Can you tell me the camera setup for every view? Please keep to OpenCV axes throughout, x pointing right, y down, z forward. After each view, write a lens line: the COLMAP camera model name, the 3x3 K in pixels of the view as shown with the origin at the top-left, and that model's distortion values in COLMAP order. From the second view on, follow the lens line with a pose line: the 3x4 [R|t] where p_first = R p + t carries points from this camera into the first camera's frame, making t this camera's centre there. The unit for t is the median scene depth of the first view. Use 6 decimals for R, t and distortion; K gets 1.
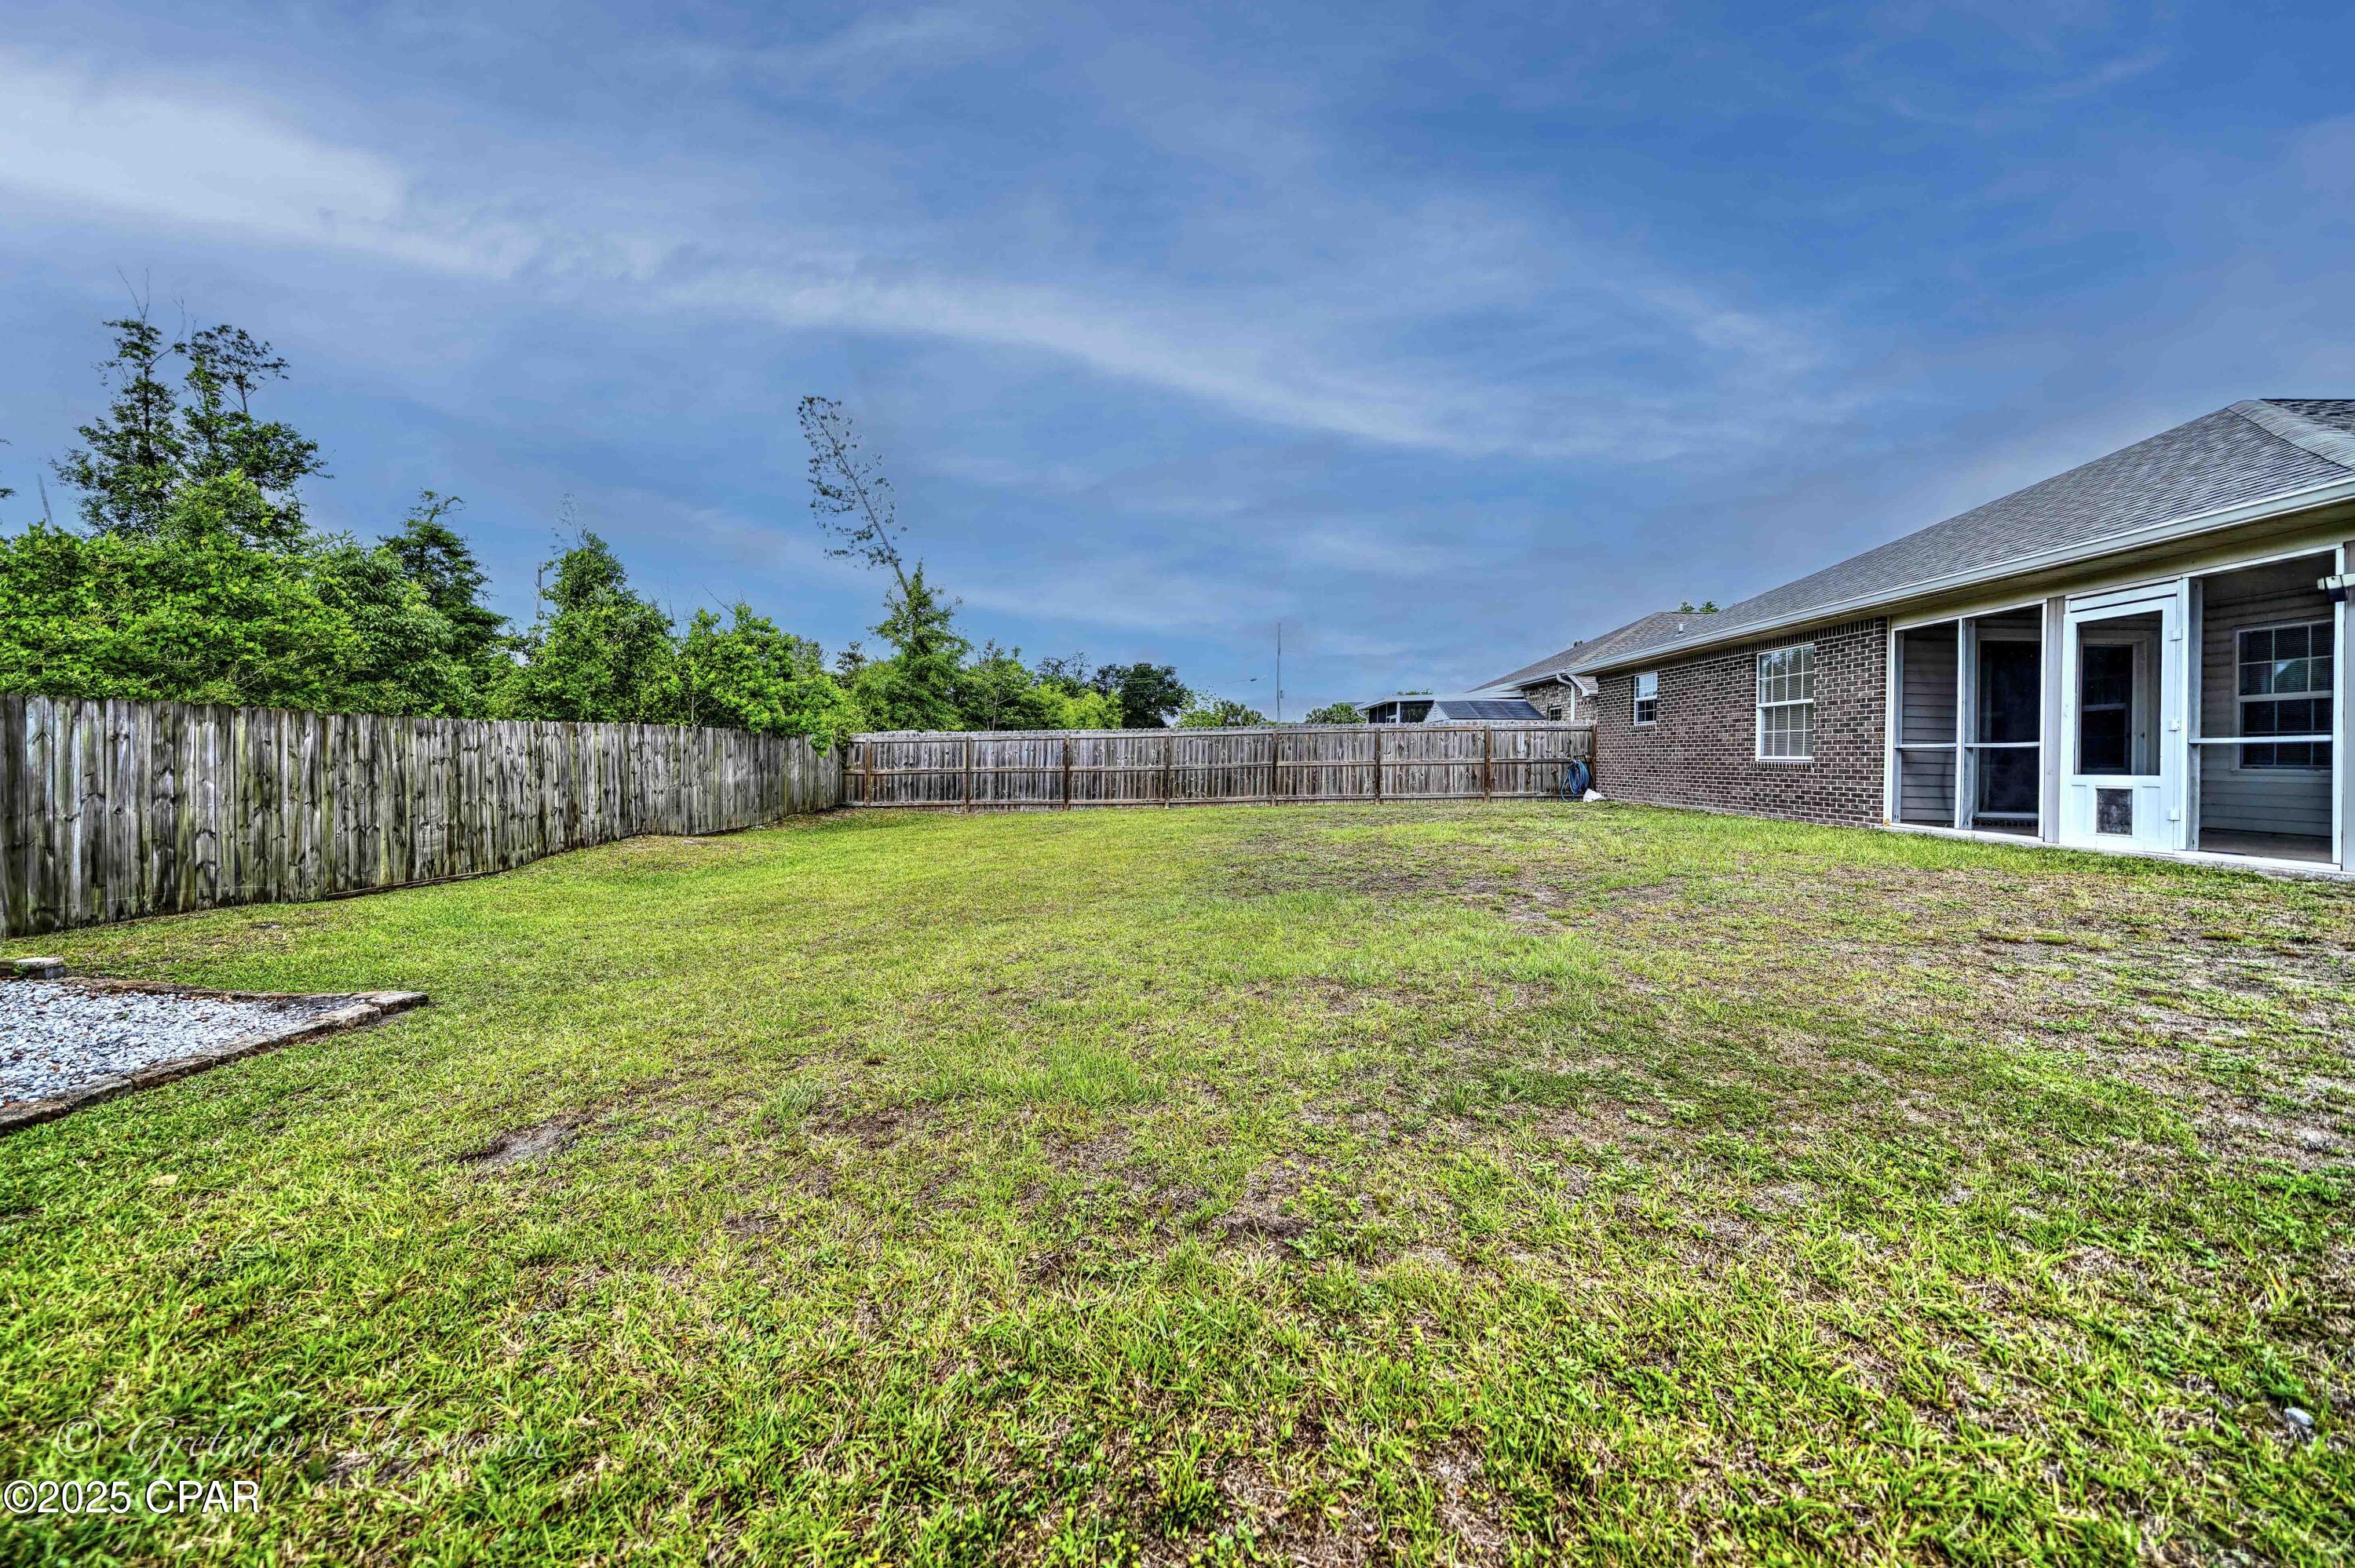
lens RADIAL K [[824.2, 0, 1180.0], [0, 824.2, 751.5], [0, 0, 1]] dist [-0.005441, -0.000154]
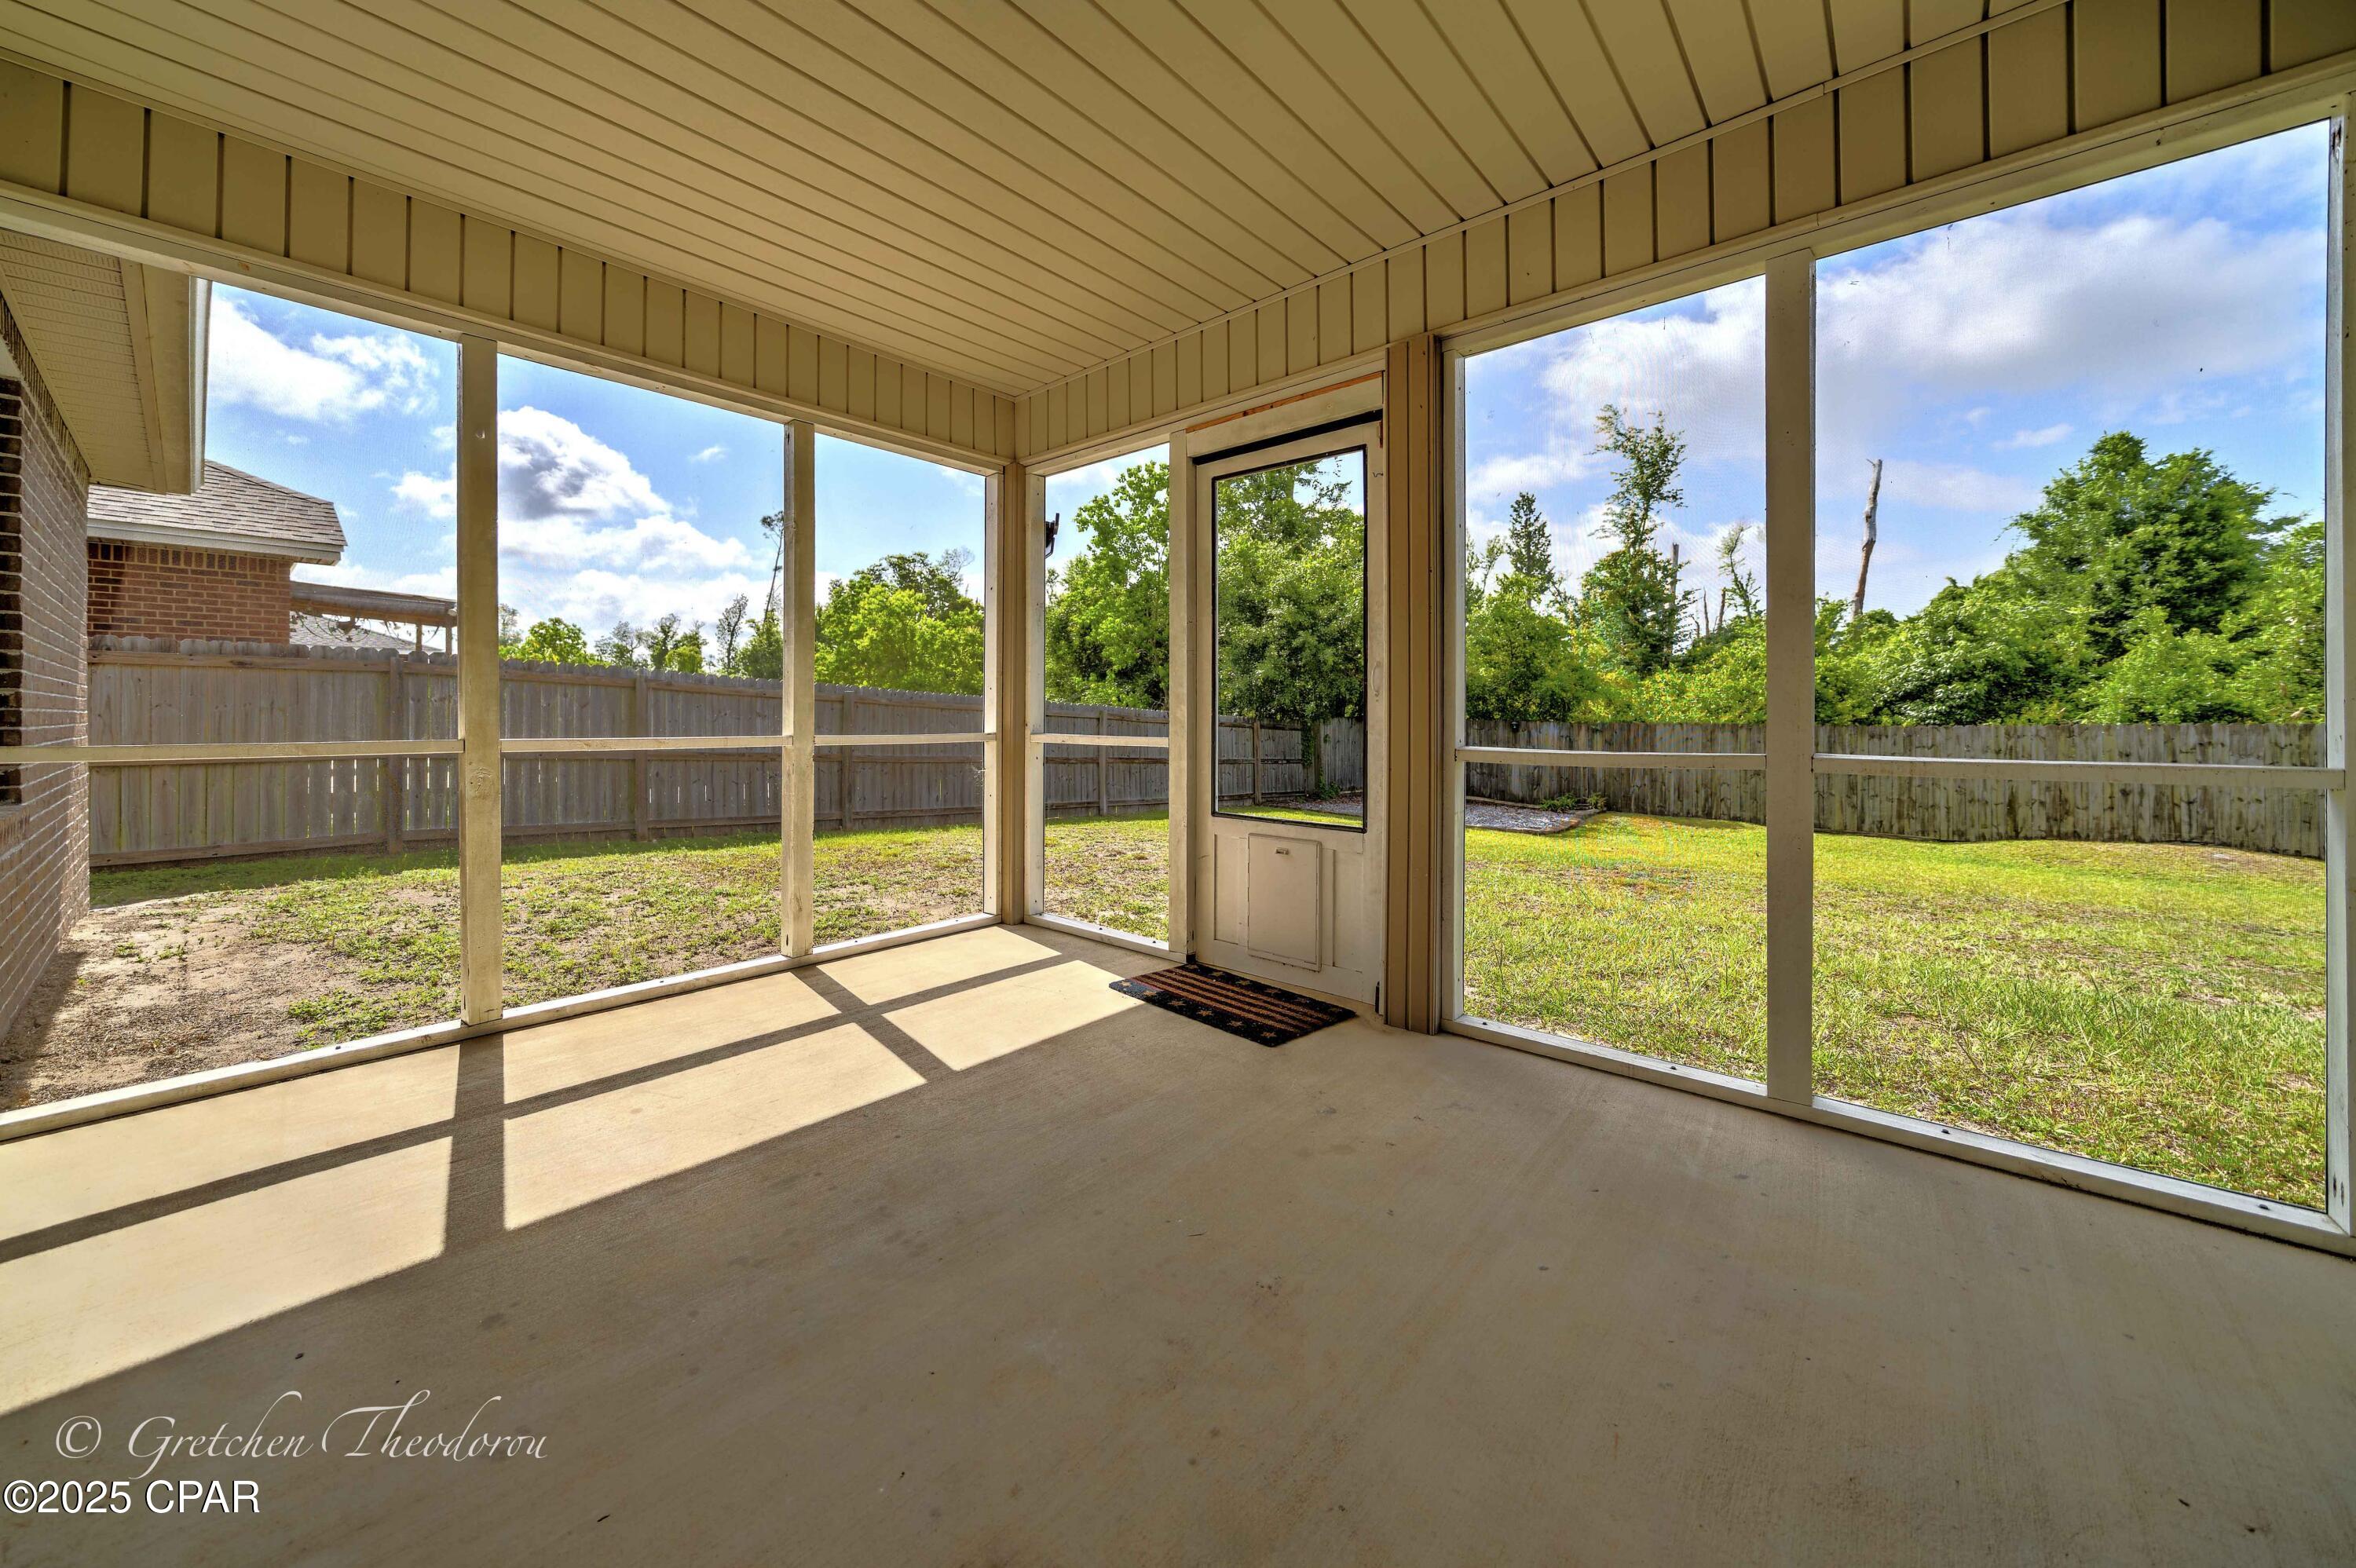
lens RADIAL K [[867.0, 0, 1106.4], [0, 867.0, 700.3], [0, 0, 1]] dist [-0.006732, -0.000150]
pose [[-0.655129, -0.036064, -0.754655, 0.979501], [-0.012374, 0.999238, -0.037010, -0.009317], [0.755415, -0.014908, -0.655077, 0.788052]]
